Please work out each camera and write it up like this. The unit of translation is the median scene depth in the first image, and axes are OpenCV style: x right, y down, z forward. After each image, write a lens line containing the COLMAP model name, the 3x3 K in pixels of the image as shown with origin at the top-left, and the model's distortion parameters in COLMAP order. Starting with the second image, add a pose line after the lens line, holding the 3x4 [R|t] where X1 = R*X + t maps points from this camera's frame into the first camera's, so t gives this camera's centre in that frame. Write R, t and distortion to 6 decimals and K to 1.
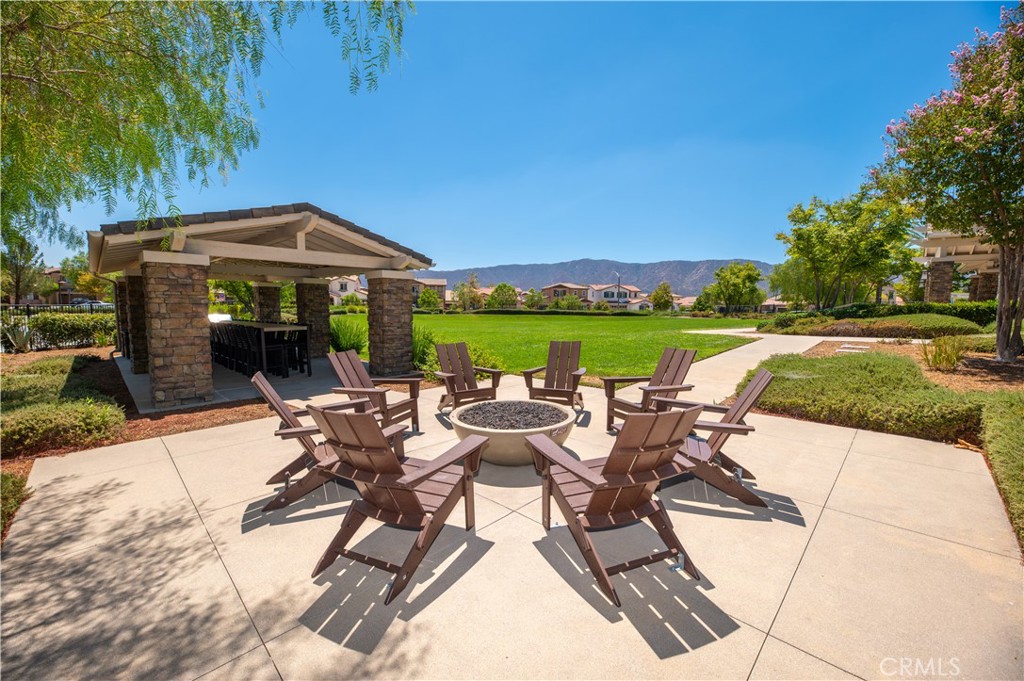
lens RADIAL K [[411.3, 0, 512.0], [0, 411.3, 340.5], [0, 0, 1]] dist [-0.001334, -0.000486]
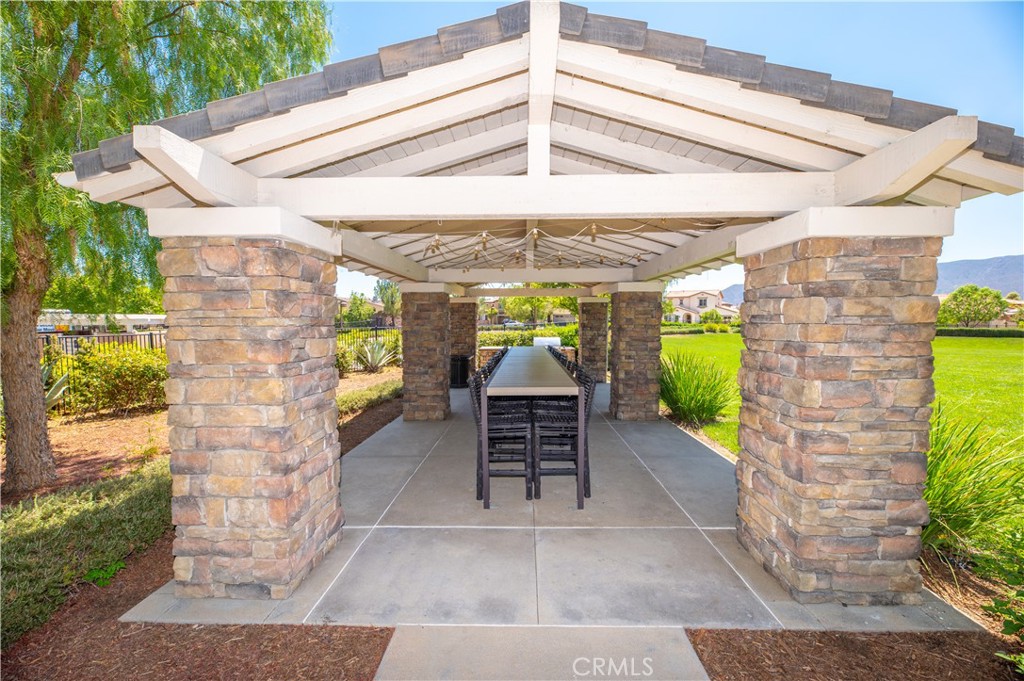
lens RADIAL K [[411.3, 0, 512.0], [0, 411.3, 340.5], [0, 0, 1]] dist [-0.001334, -0.000486]
pose [[0.679952, 0.024567, -0.732845, -0.035832], [-0.054849, 0.998343, -0.017423, -0.010291], [0.731202, 0.052043, 0.680173, 0.098310]]
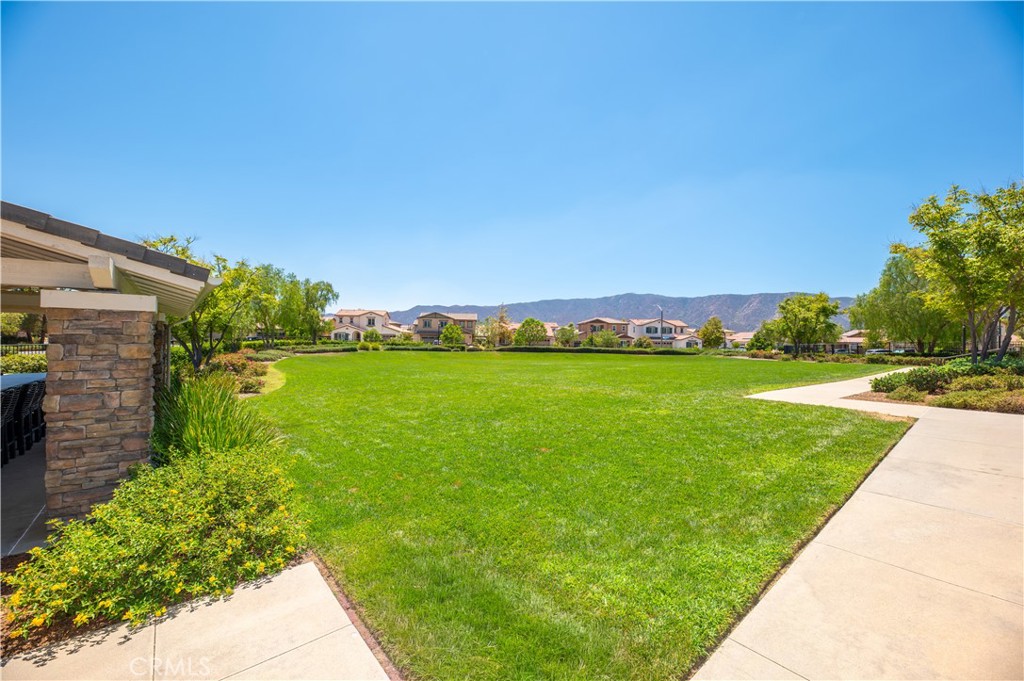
lens RADIAL K [[411.3, 0, 512.0], [0, 411.3, 340.5], [0, 0, 1]] dist [-0.001334, -0.000486]
pose [[0.994616, 0.003758, -0.103562, 0.030787], [-0.012380, 0.996495, -0.082735, -0.012787], [0.102888, 0.083572, 0.991176, 0.090272]]
